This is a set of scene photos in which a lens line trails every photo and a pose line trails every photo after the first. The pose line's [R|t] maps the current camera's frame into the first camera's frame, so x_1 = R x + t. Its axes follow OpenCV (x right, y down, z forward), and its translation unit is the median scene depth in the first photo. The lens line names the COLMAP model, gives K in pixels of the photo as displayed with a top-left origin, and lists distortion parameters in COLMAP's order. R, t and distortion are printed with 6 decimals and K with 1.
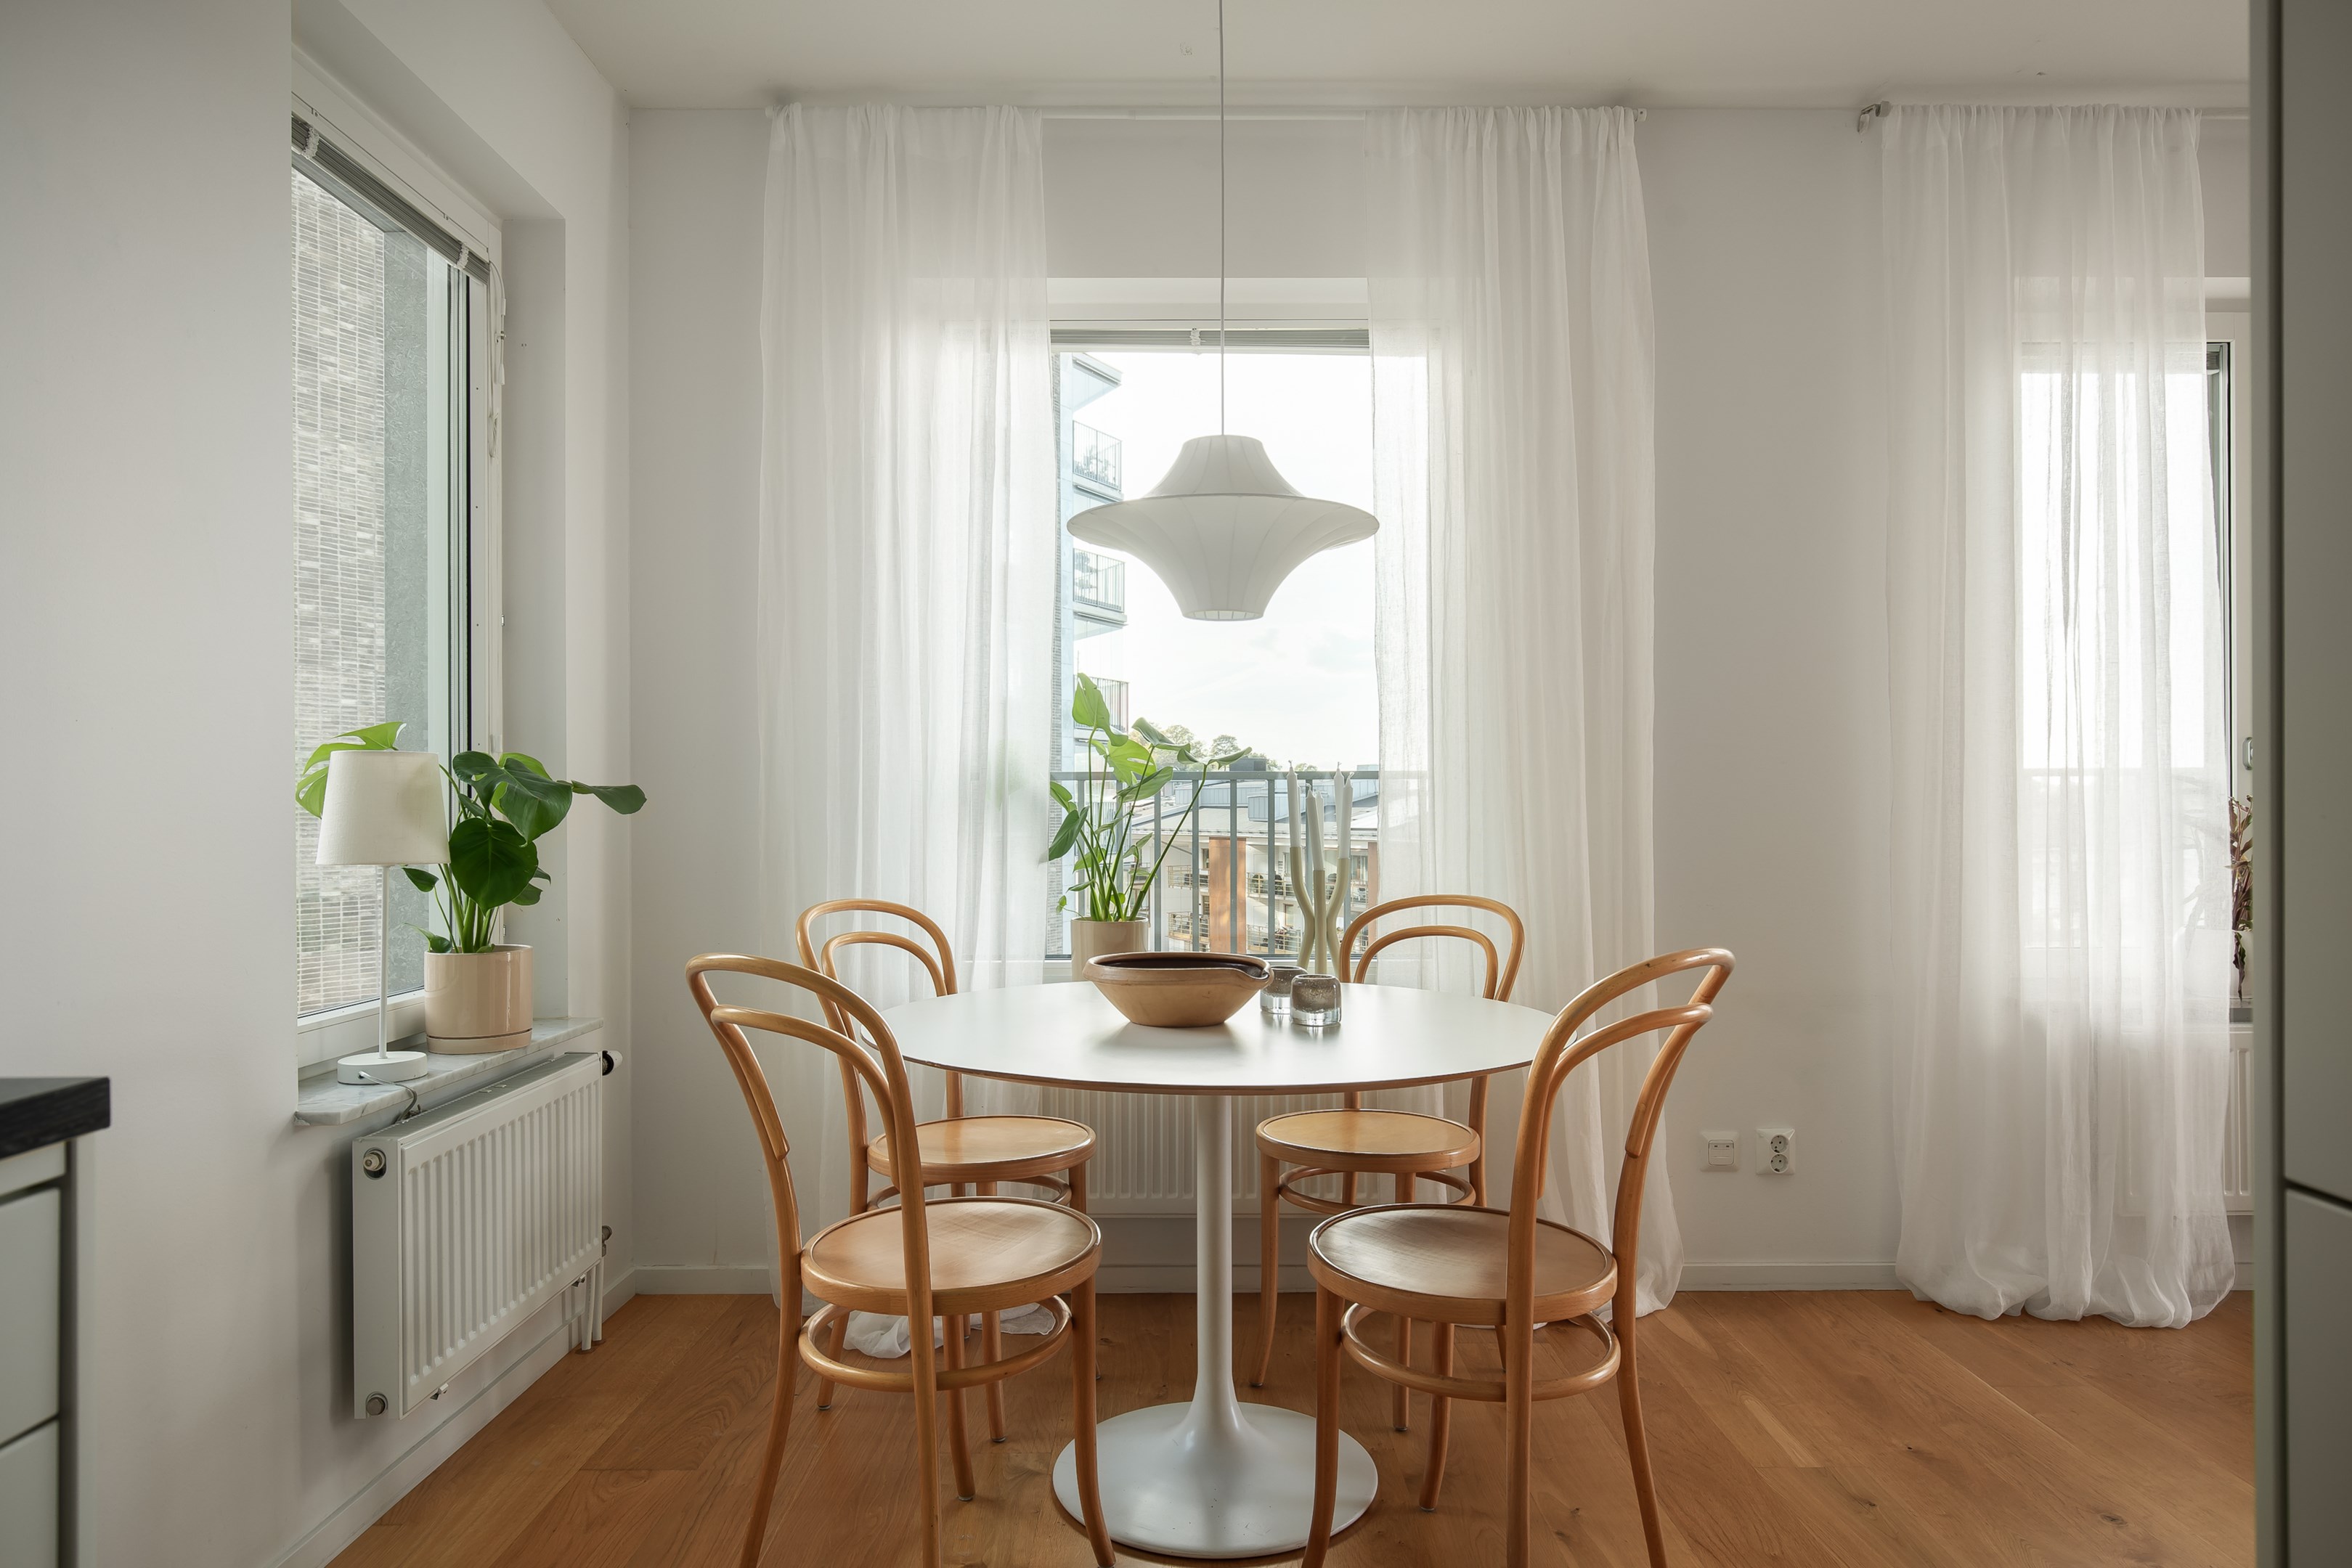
lens RADIAL K [[1442.7, 0, 1168.8], [0, 1442.7, 793.8], [0, 0, 1]] dist [0.002983, 0.001249]
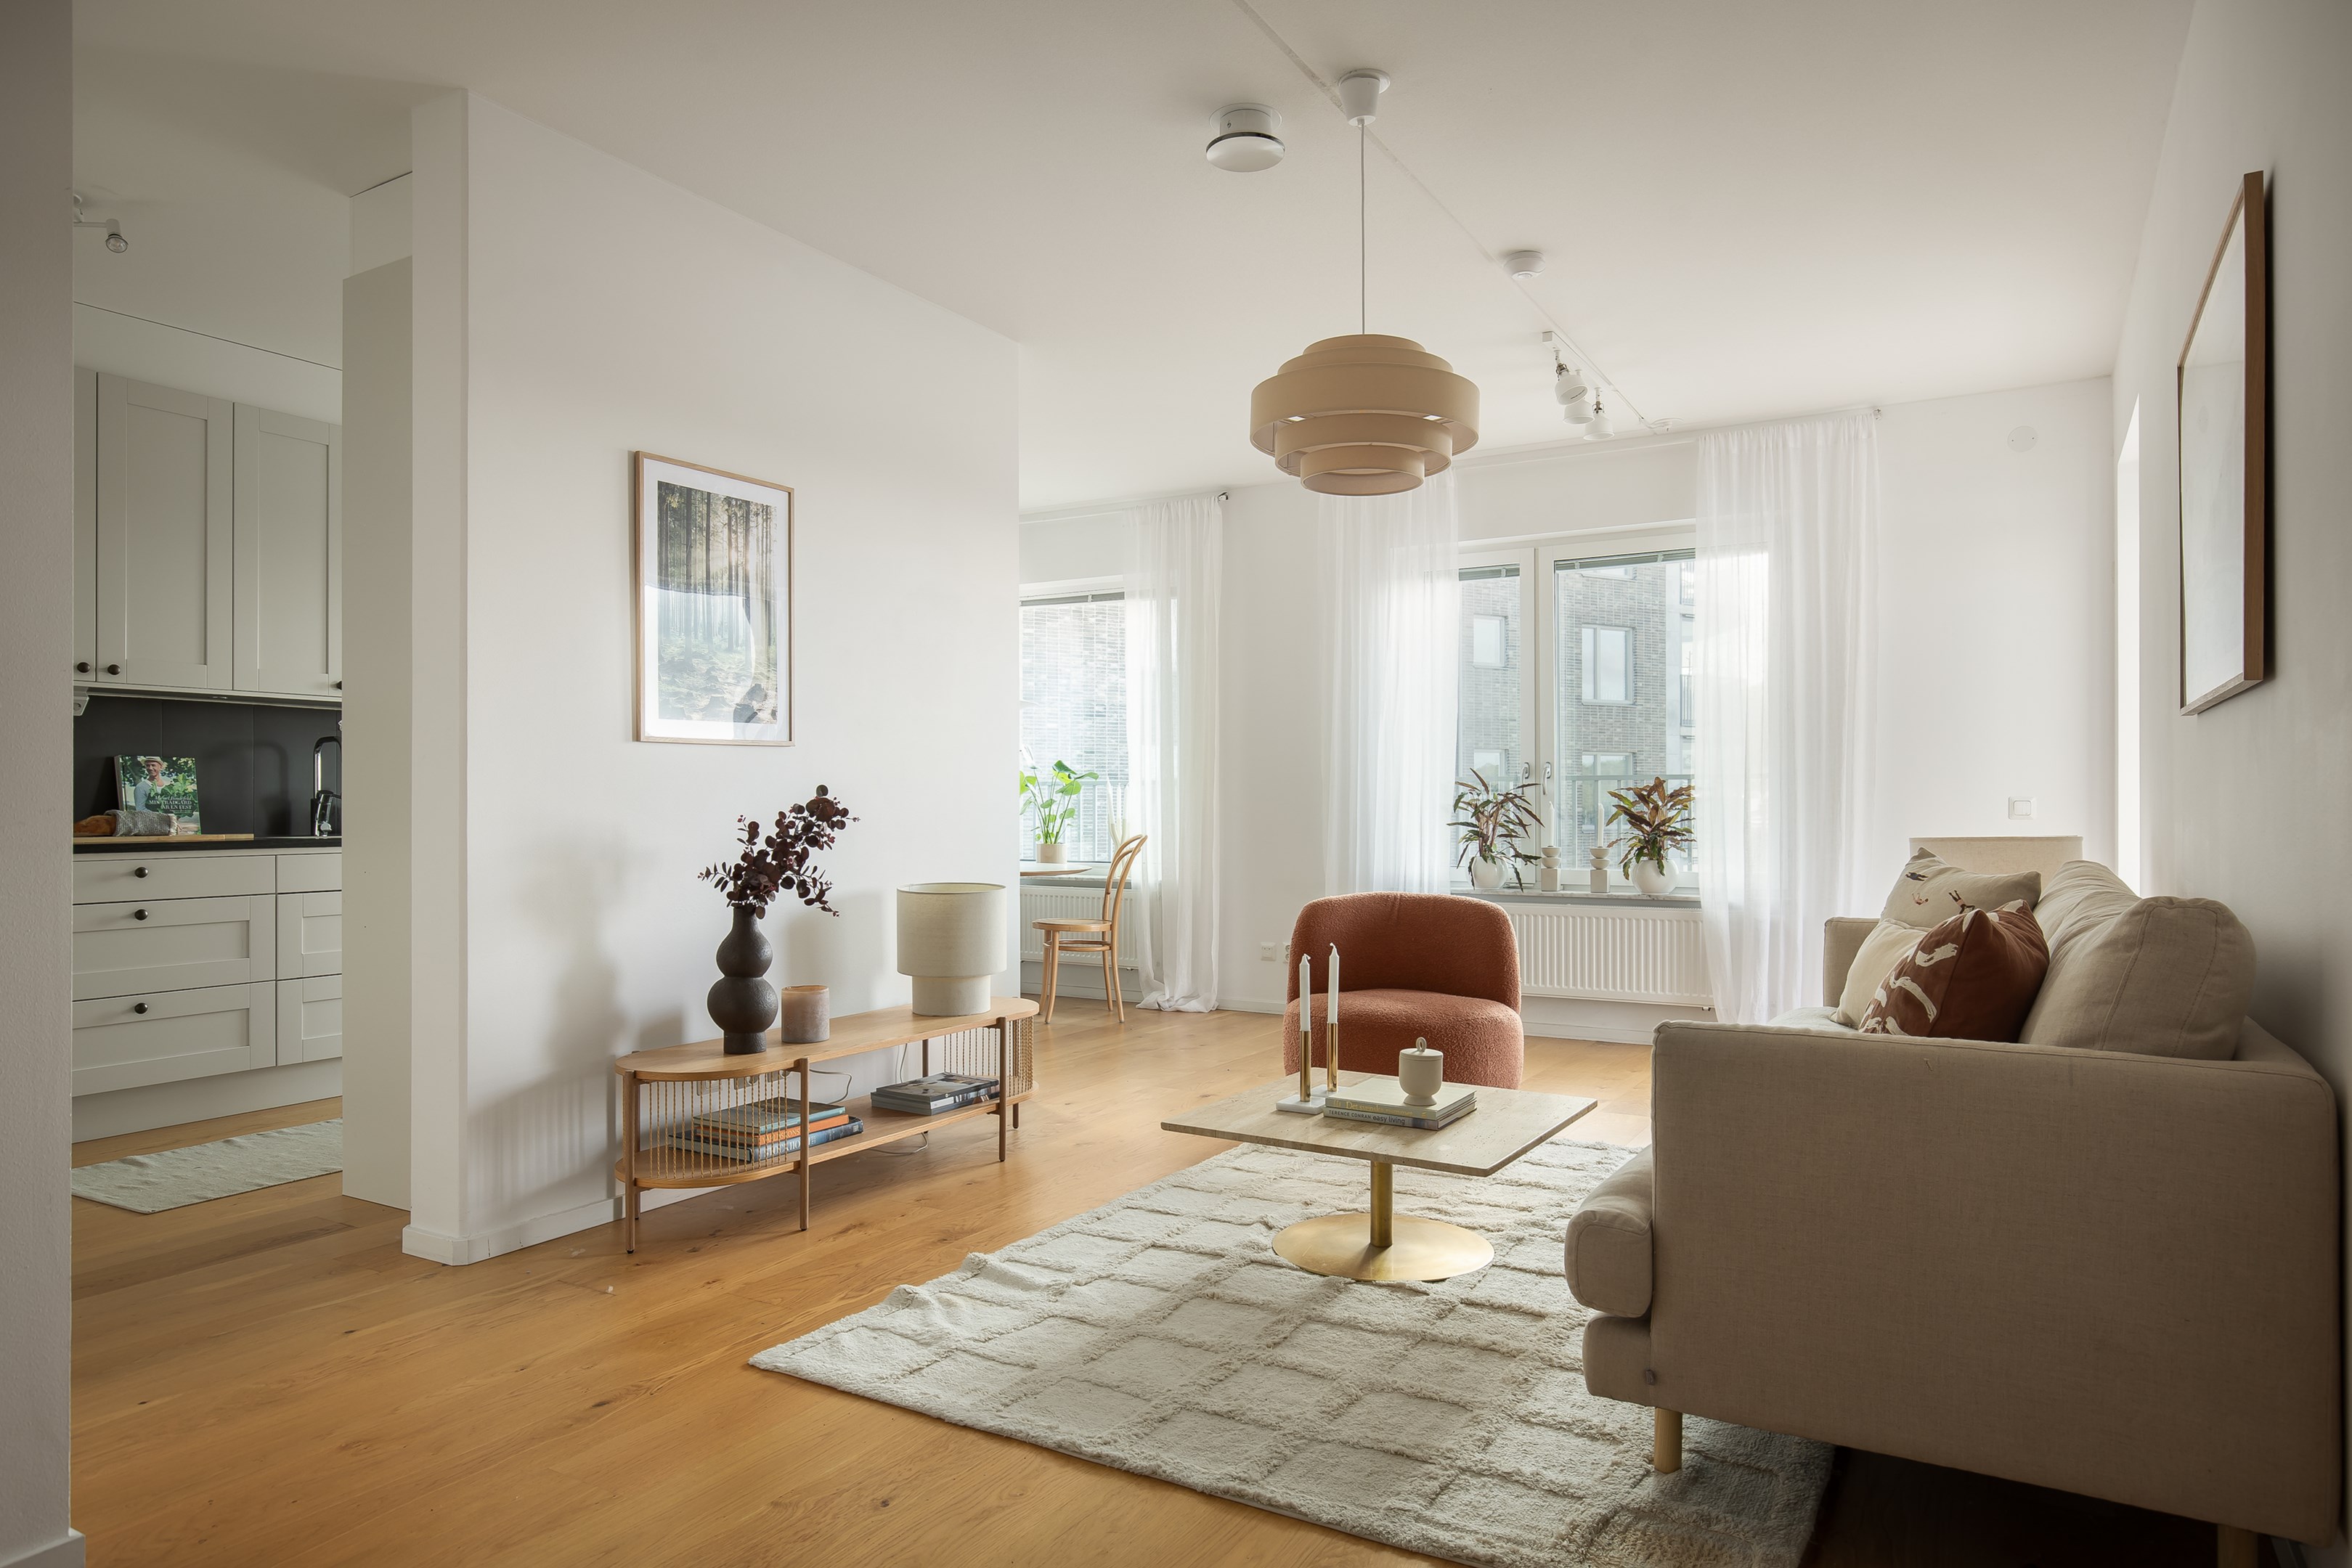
lens RADIAL K [[1442.7, 0, 1168.8], [0, 1442.7, 793.8], [0, 0, 1]] dist [0.002983, 0.001249]
pose [[0.864950, 0.003280, -0.501847, 1.375284], [-0.000510, 0.999984, 0.005657, -0.010326], [0.501857, -0.004637, 0.864938, -1.018891]]
